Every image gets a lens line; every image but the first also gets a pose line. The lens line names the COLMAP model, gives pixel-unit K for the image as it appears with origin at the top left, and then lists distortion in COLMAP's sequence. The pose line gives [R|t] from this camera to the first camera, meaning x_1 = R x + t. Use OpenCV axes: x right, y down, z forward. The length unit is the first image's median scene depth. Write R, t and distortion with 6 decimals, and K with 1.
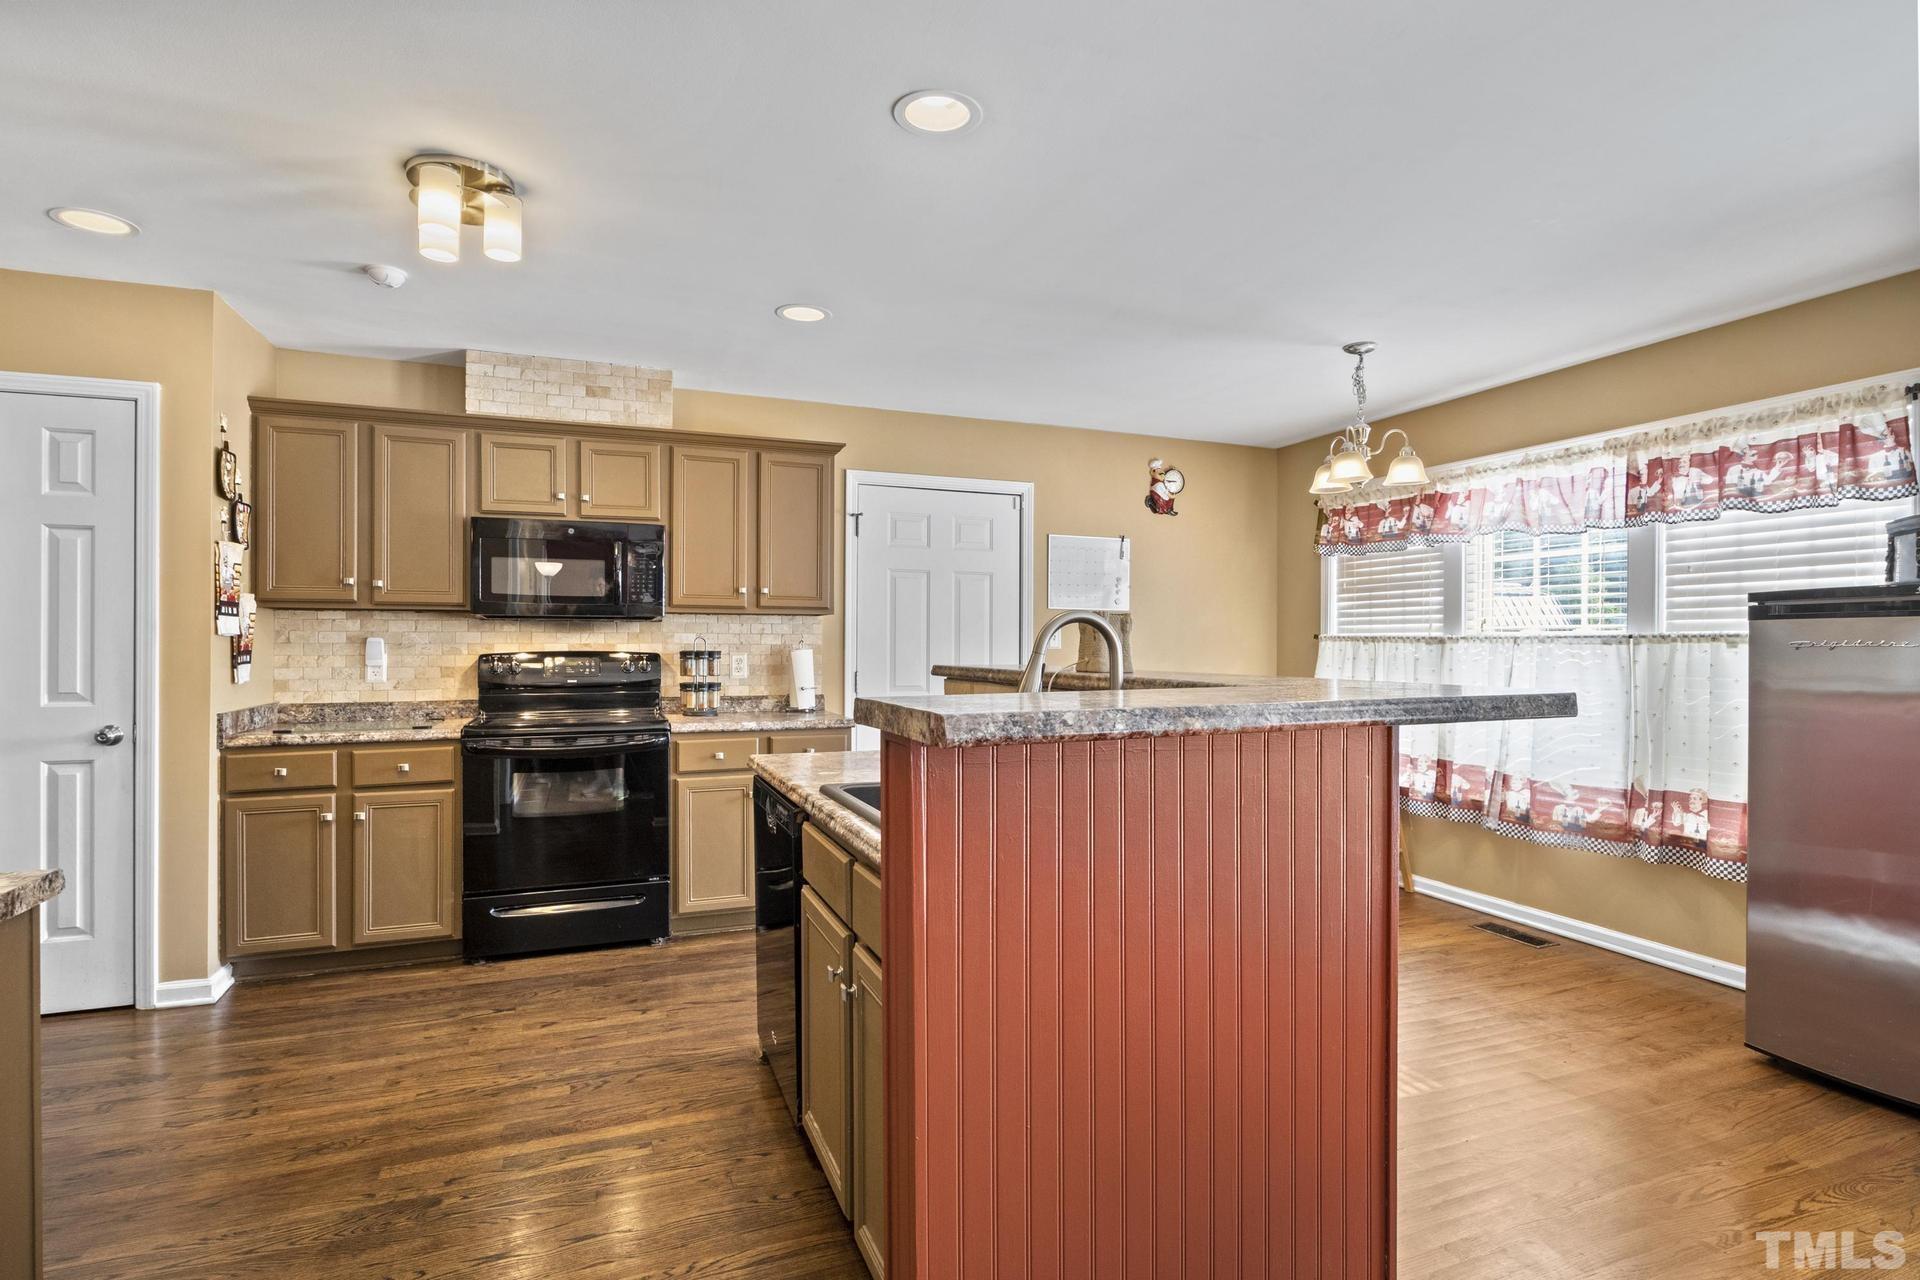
lens RADIAL K [[965.7, 0, 972.5], [0, 965.7, 637.1], [0, 0, 1]] dist [-0.002235, -0.001185]
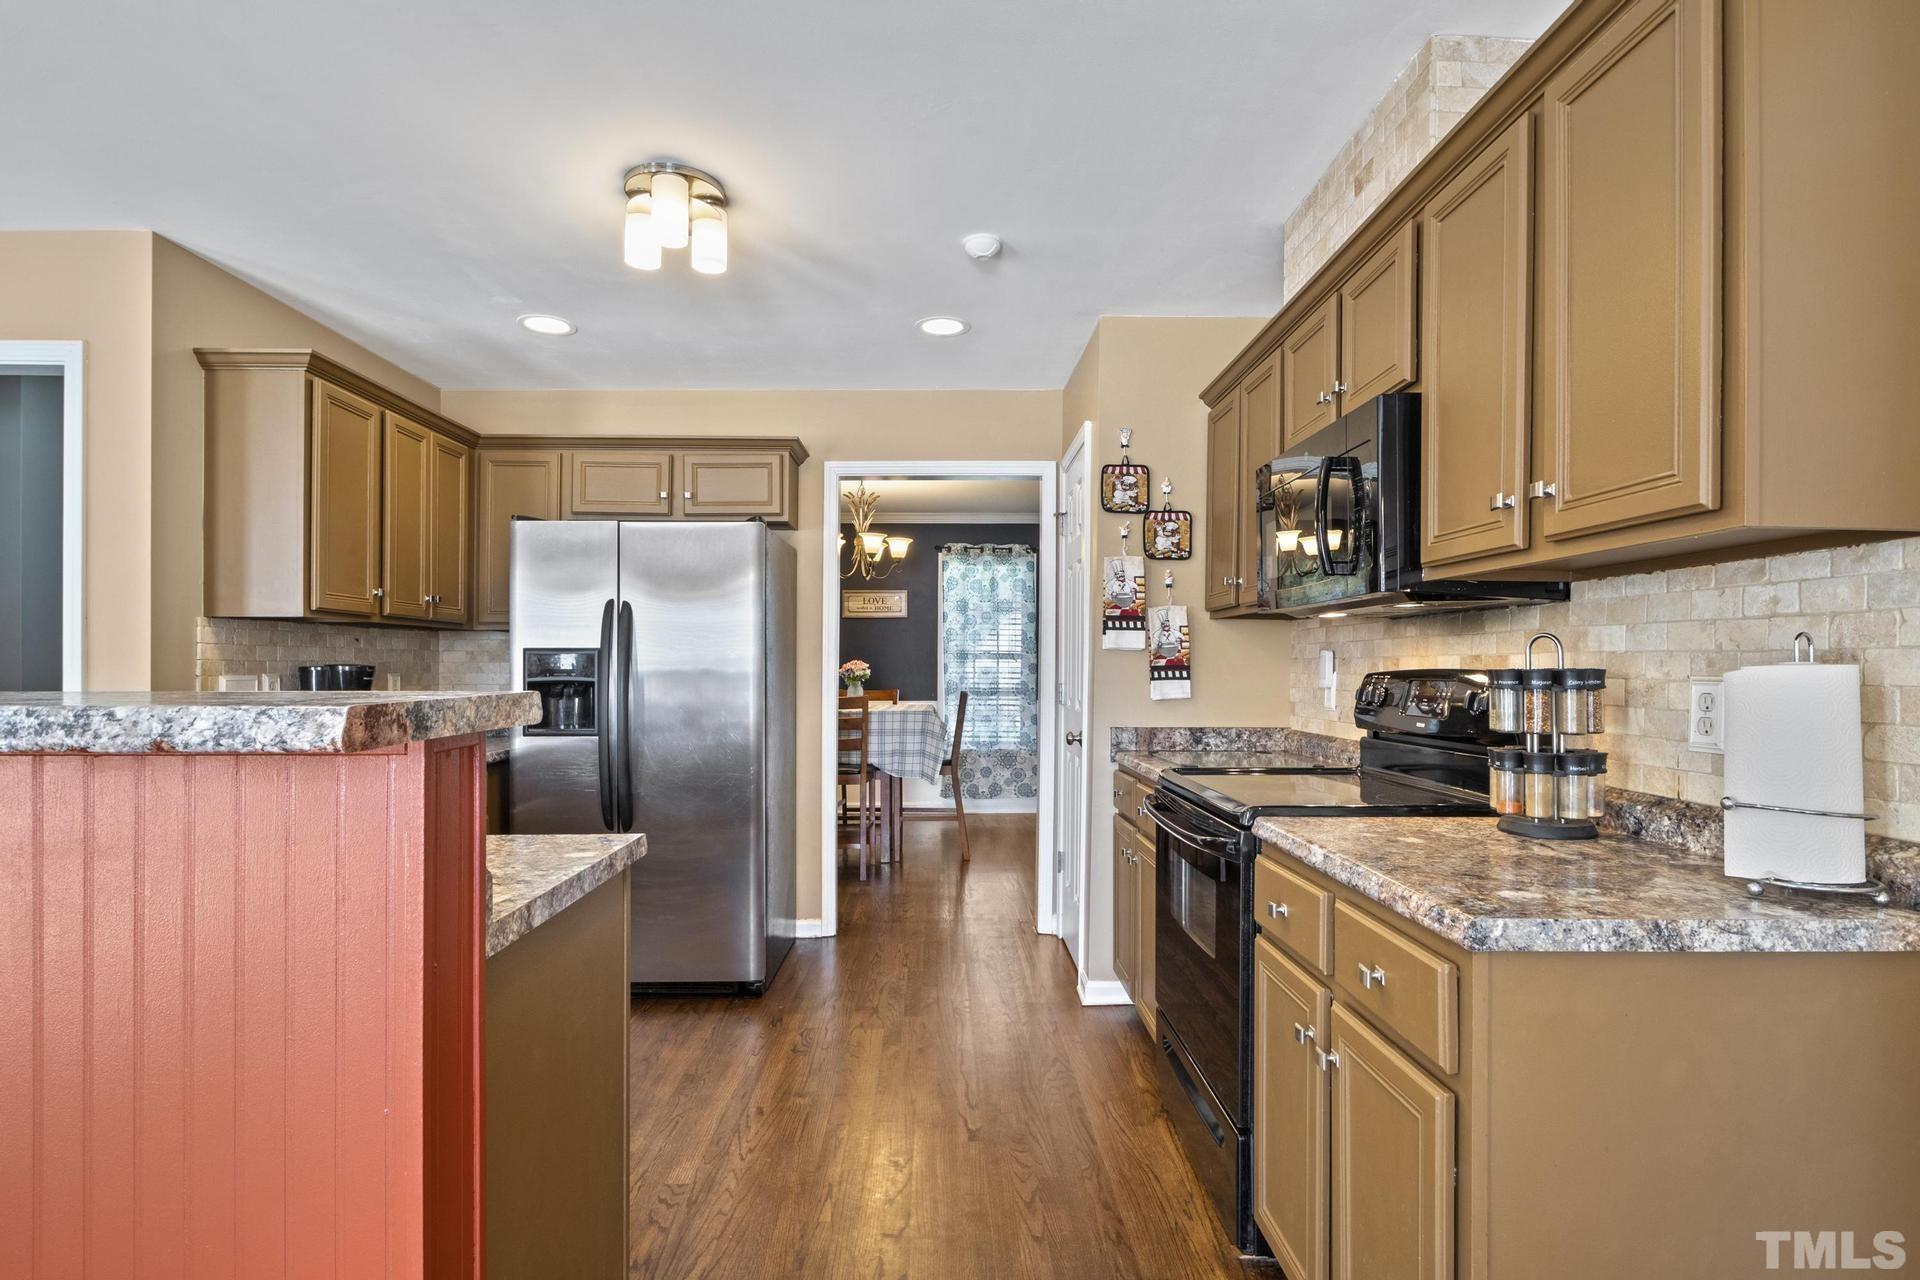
lens RADIAL K [[965.7, 0, 968.0], [0, 965.7, 664.0], [0, 0, 1]] dist [-0.002235, -0.001185]
pose [[-0.343085, -0.006141, -0.939284, 0.196032], [-0.000014, 0.999979, -0.006532, 0.016896], [0.939304, -0.002228, -0.343078, 1.052991]]
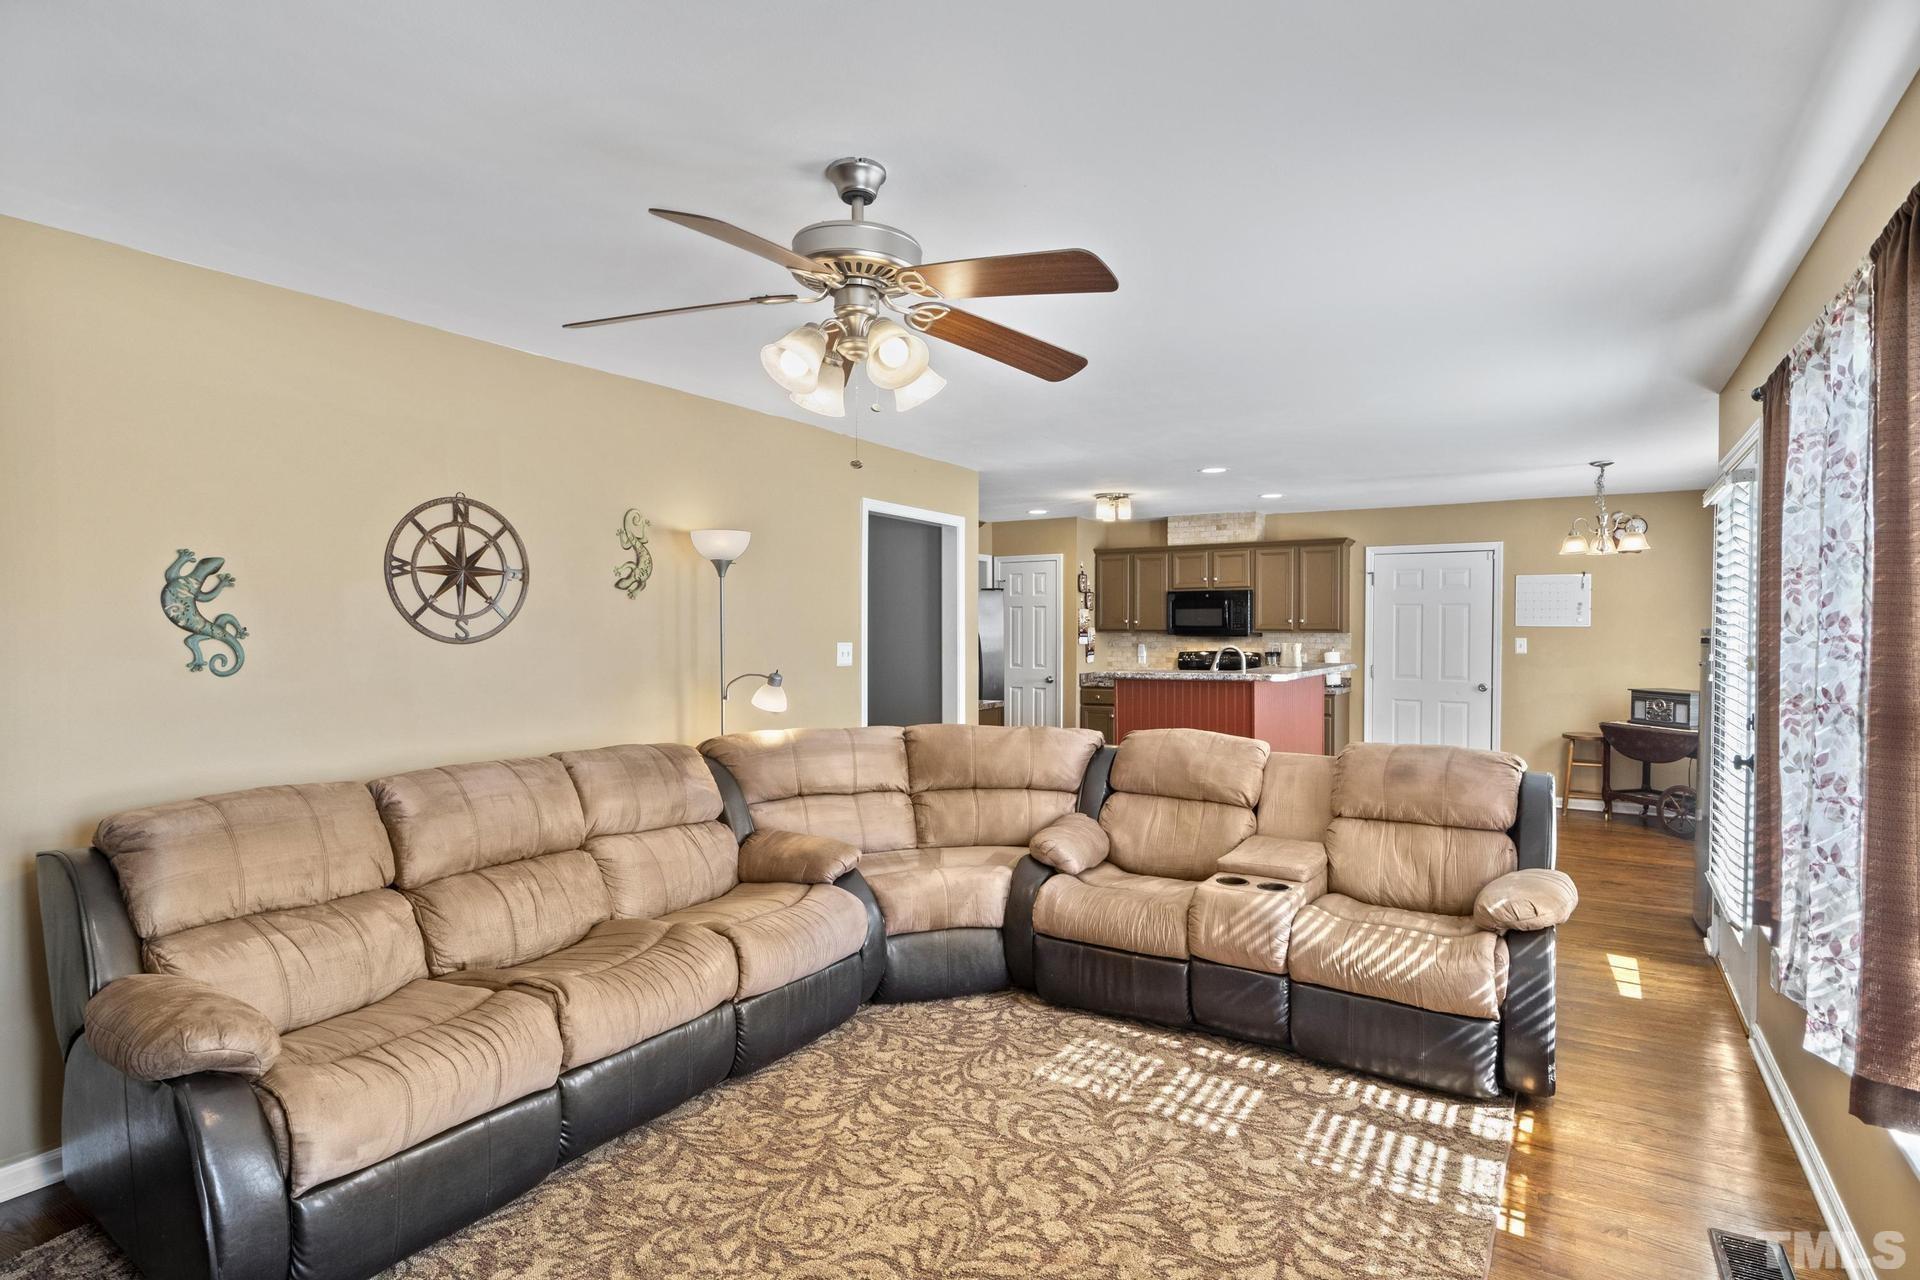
lens RADIAL K [[965.7, 0, 989.1], [0, 965.7, 642.1], [0, 0, 1]] dist [-0.002235, -0.001185]
pose [[0.609687, 0.008053, -0.792601, 1.032989], [0.005412, 0.999883, 0.014322, -0.041974], [0.792624, -0.013022, 0.609572, -0.723287]]
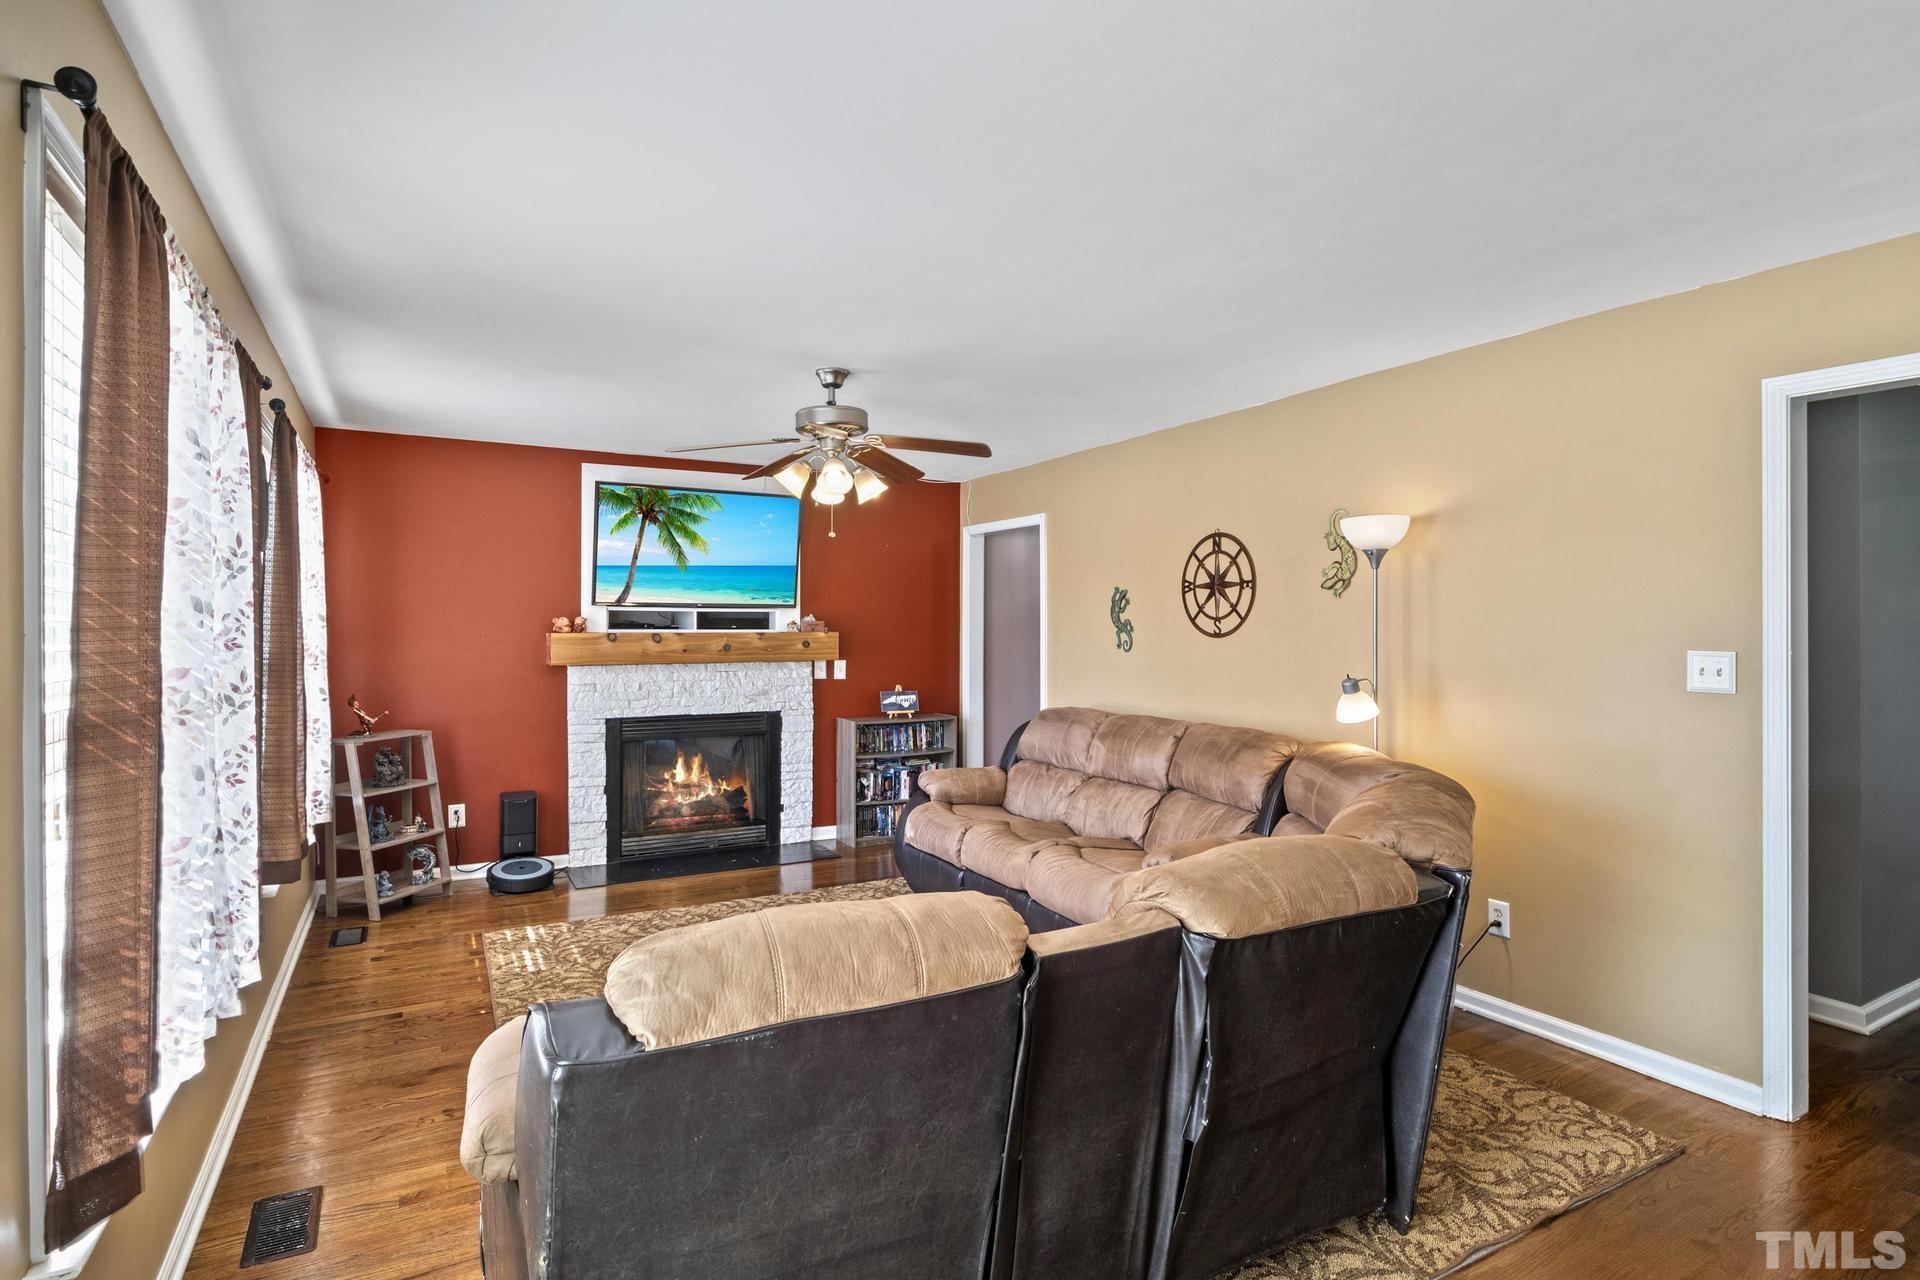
lens RADIAL K [[965.7, 0, 960.8], [0, 965.7, 631.8], [0, 0, 1]] dist [-0.002235, -0.001185]
pose [[-0.991287, -0.002535, -0.131697, 0.537252], [-0.002500, 0.999997, -0.000432, -0.036471], [0.131698, -0.000099, -0.991290, 0.581678]]
